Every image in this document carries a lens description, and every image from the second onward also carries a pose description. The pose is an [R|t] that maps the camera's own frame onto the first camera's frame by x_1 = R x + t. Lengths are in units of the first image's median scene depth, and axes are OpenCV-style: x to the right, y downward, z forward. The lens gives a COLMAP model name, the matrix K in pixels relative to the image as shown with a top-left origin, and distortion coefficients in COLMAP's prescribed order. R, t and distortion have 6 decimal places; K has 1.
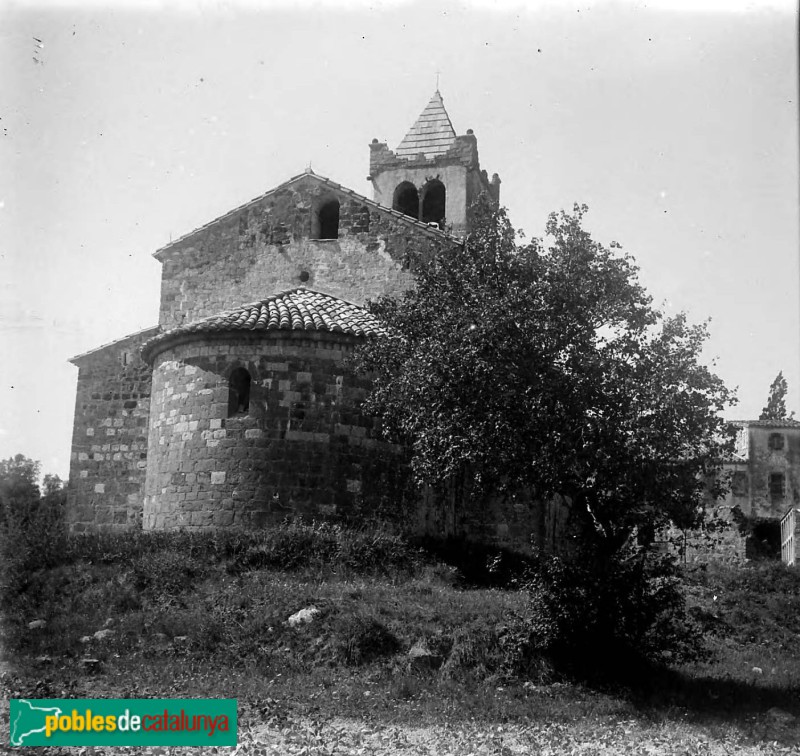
lens RADIAL K [[1059.5, 0, 398.6], [0, 1059.5, 453.4], [0, 0, 1]] dist [0.006901, -0.010064]
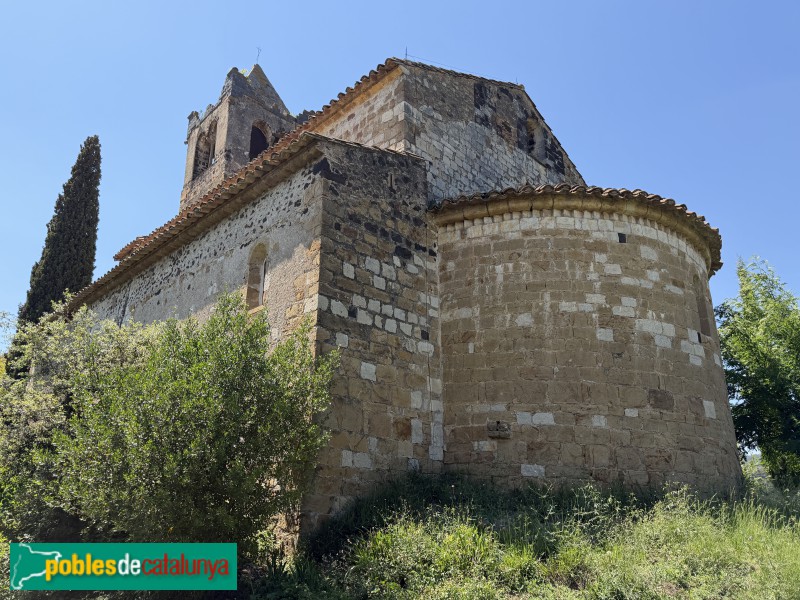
lens RADIAL K [[553.9, 0, 374.5], [0, 553.9, 313.5], [0, 0, 1]] dist [0.150256, -0.232445]
pose [[0.512813, 0.249030, 0.821588, -0.610686], [-0.153094, 0.968191, -0.197909, 0.070071], [-0.844739, -0.024290, 0.534626, 0.950650]]
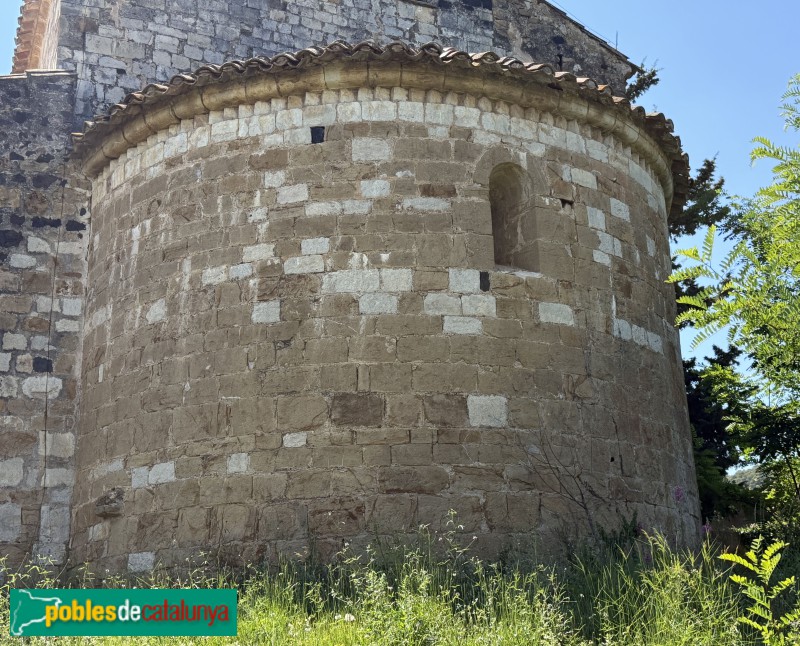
lens RADIAL K [[1064.3, 0, 427.5], [0, 1064.3, 320.9], [0, 0, 1]] dist [0.141372, -0.273839]
pose [[0.792192, 0.131252, 0.595990, -0.417796], [-0.033229, 0.984427, -0.172627, 0.057913], [-0.609366, 0.116950, 0.784217, 0.669228]]
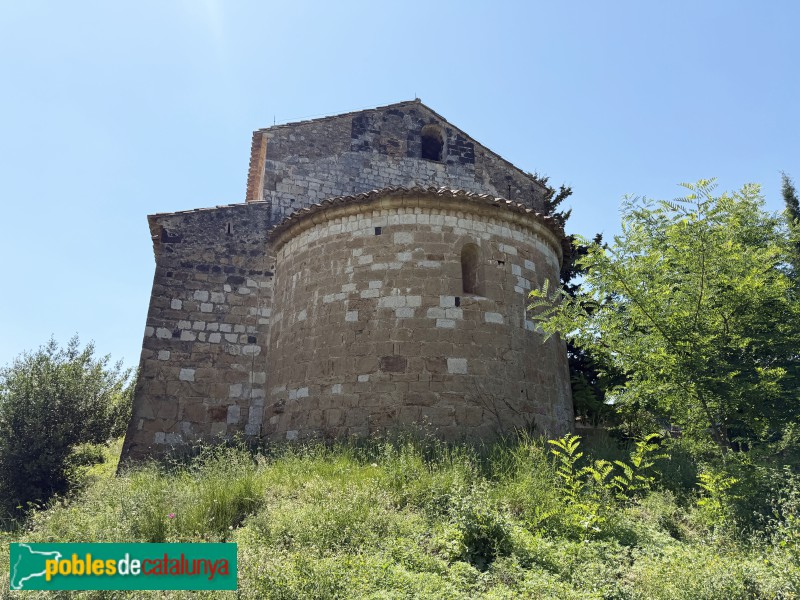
lens RADIAL K [[548.3, 0, 400.0], [0, 548.3, 300.0], [0, 0, 1]] dist [0.085597, -0.000956]
pose [[0.855506, 0.148271, 0.496111, -0.410074], [-0.058652, 0.979707, -0.191661, 0.055075], [-0.514461, 0.134869, 0.846841, 0.634976]]
